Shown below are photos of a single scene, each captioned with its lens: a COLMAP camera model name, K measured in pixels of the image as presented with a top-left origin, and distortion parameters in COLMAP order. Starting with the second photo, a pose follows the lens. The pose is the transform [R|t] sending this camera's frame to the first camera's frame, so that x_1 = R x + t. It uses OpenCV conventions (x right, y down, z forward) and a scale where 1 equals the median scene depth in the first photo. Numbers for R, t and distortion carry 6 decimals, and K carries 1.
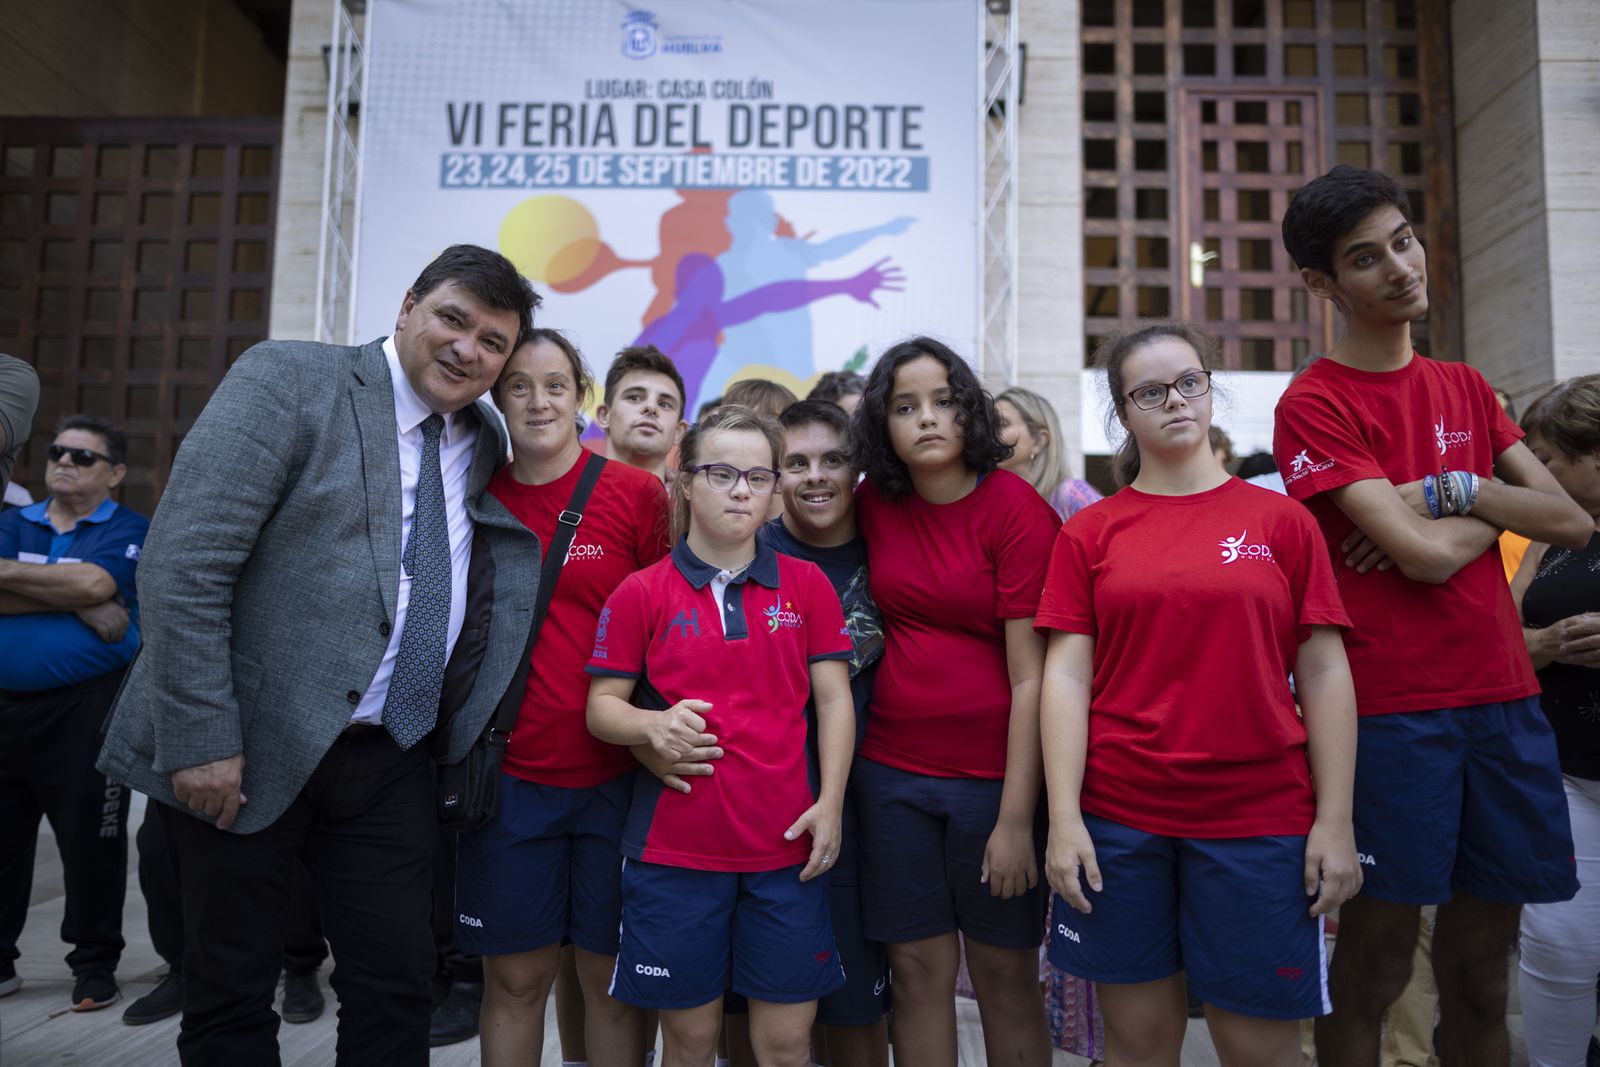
lens RADIAL K [[1243.7, 0, 799.8], [0, 1243.7, 529.6], [0, 0, 1]] dist [-0.007691, -0.002206]
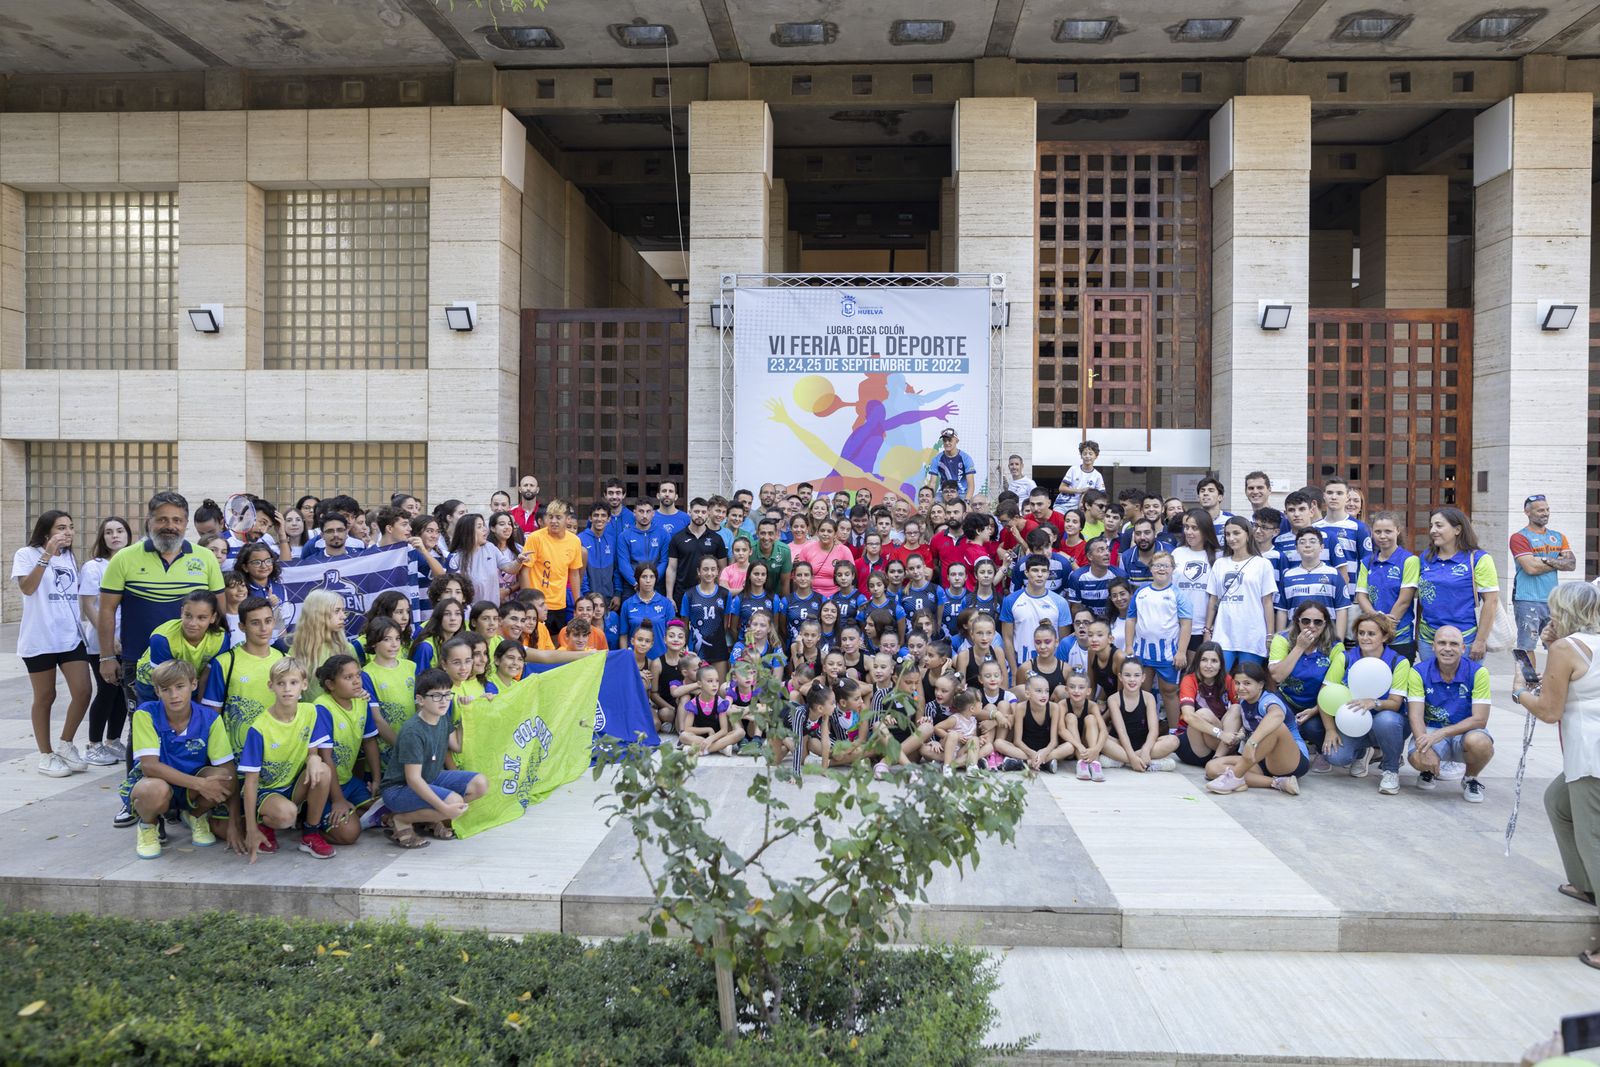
lens RADIAL K [[1243.7, 0, 798.8], [0, 1243.7, 535.1], [0, 0, 1]] dist [-0.007691, -0.002206]
pose [[0.999572, -0.010462, -0.027330, -0.165850], [0.013699, 0.992547, 0.121090, -0.253179], [0.025859, -0.121412, 0.992265, -1.470014]]
